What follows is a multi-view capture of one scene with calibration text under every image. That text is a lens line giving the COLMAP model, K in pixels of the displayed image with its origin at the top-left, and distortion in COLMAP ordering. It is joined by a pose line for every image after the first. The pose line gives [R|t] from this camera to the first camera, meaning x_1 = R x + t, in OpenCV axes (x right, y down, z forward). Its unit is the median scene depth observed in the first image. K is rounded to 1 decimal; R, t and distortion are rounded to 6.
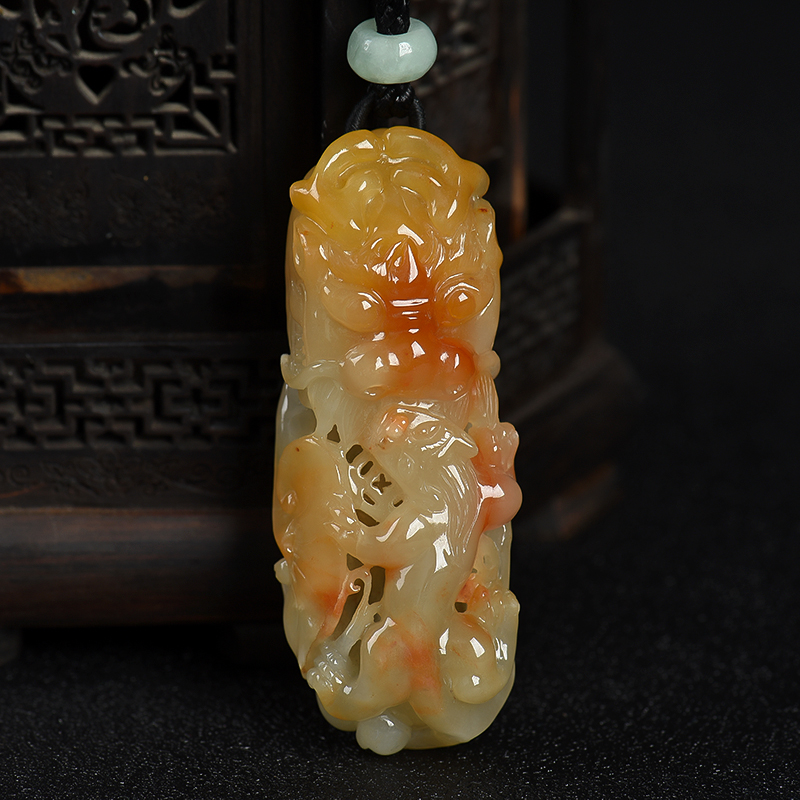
lens RADIAL K [[4054.7, 0, 400.0], [0, 4054.7, 400.0], [0, 0, 1]] dist [0.006898, -2.949366]
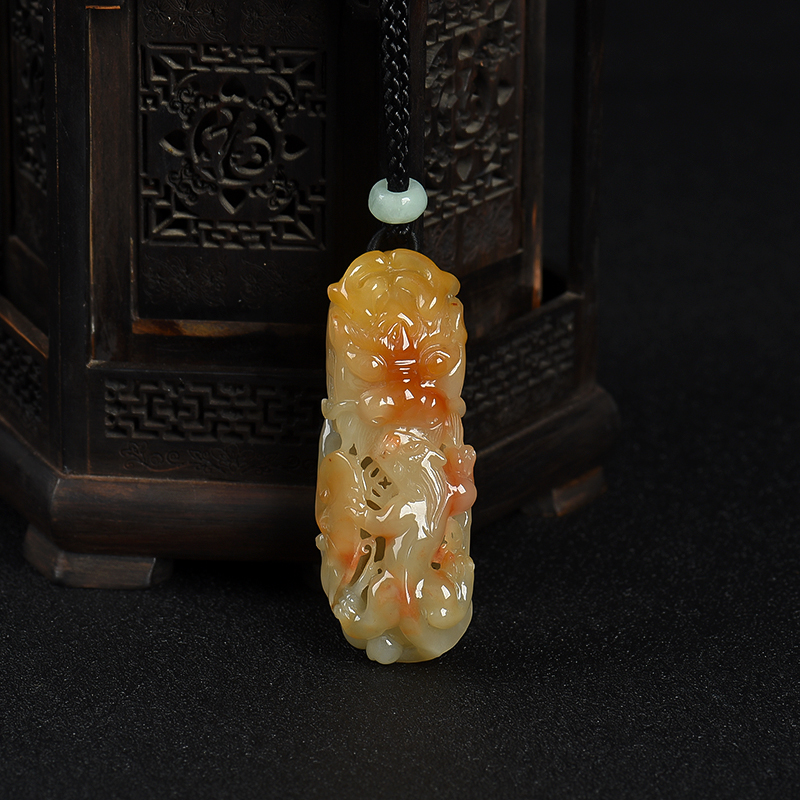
lens RADIAL K [[3781.2, 0, 400.0], [0, 3781.2, 400.0], [0, 0, 1]] dist [0.107564, 4.165419]
pose [[0.994034, 0.048592, -0.097645, 0.127246], [-0.047349, 0.998766, 0.015009, -0.028091], [0.098254, -0.010296, 0.995108, -0.392585]]
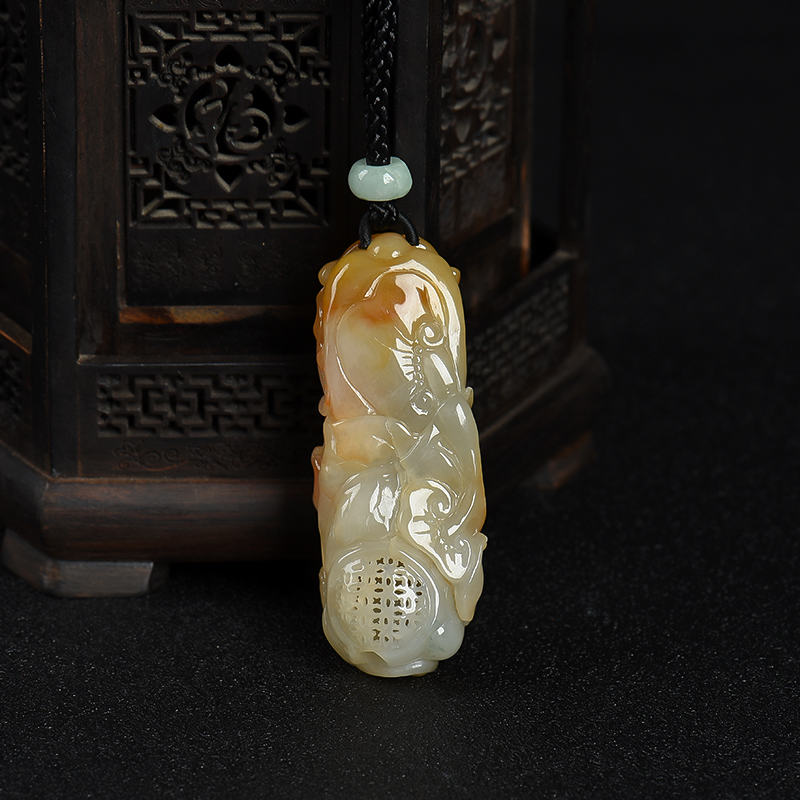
lens RADIAL K [[3781.2, 0, 400.0], [0, 3781.2, 400.0], [0, 0, 1]] dist [0.107564, 4.165419]
pose [[0.999869, 0.007842, 0.014161, -0.034025], [-0.008682, 0.998142, 0.060315, -0.080585], [-0.013661, -0.060430, 0.998079, -0.304349]]
